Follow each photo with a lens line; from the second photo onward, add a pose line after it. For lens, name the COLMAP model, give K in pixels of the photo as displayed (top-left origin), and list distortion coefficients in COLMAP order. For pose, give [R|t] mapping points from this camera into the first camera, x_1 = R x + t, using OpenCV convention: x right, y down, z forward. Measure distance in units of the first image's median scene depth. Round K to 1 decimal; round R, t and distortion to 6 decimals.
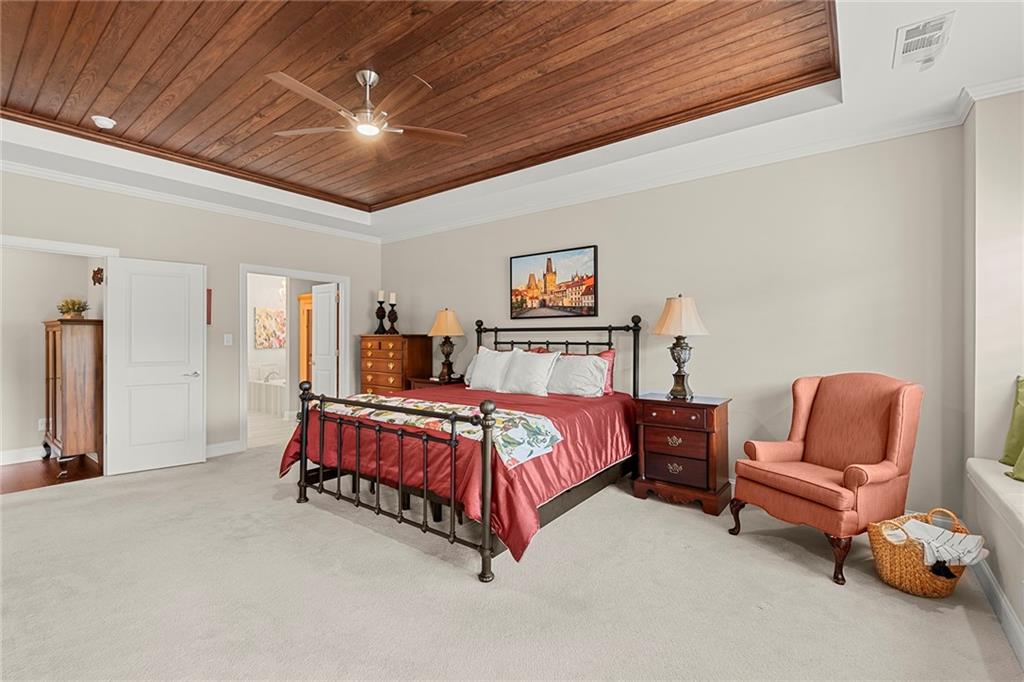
lens RADIAL K [[448.2, 0, 506.9], [0, 448.2, 336.2], [0, 0, 1]] dist [0.010259, -0.004312]
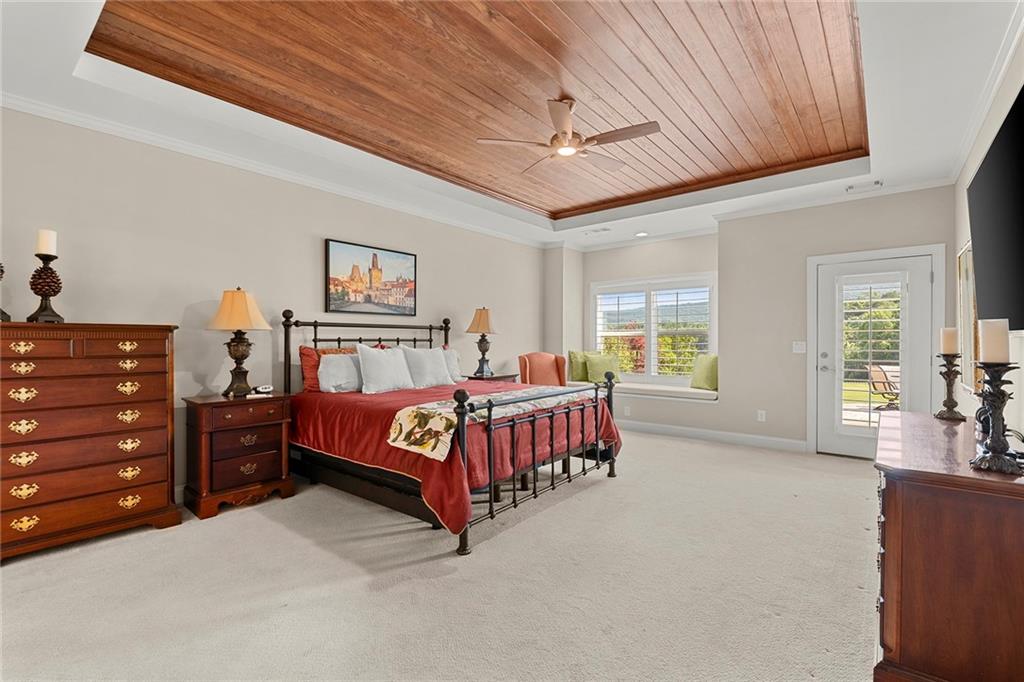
lens RADIAL K [[448.2, 0, 505.7], [0, 448.2, 351.2], [0, 0, 1]] dist [0.010259, -0.004312]
pose [[0.044084, -0.034090, 0.998446, -0.884401], [-0.015803, 0.999269, 0.034815, 0.001368], [-0.998903, -0.017313, 0.043513, 0.664519]]
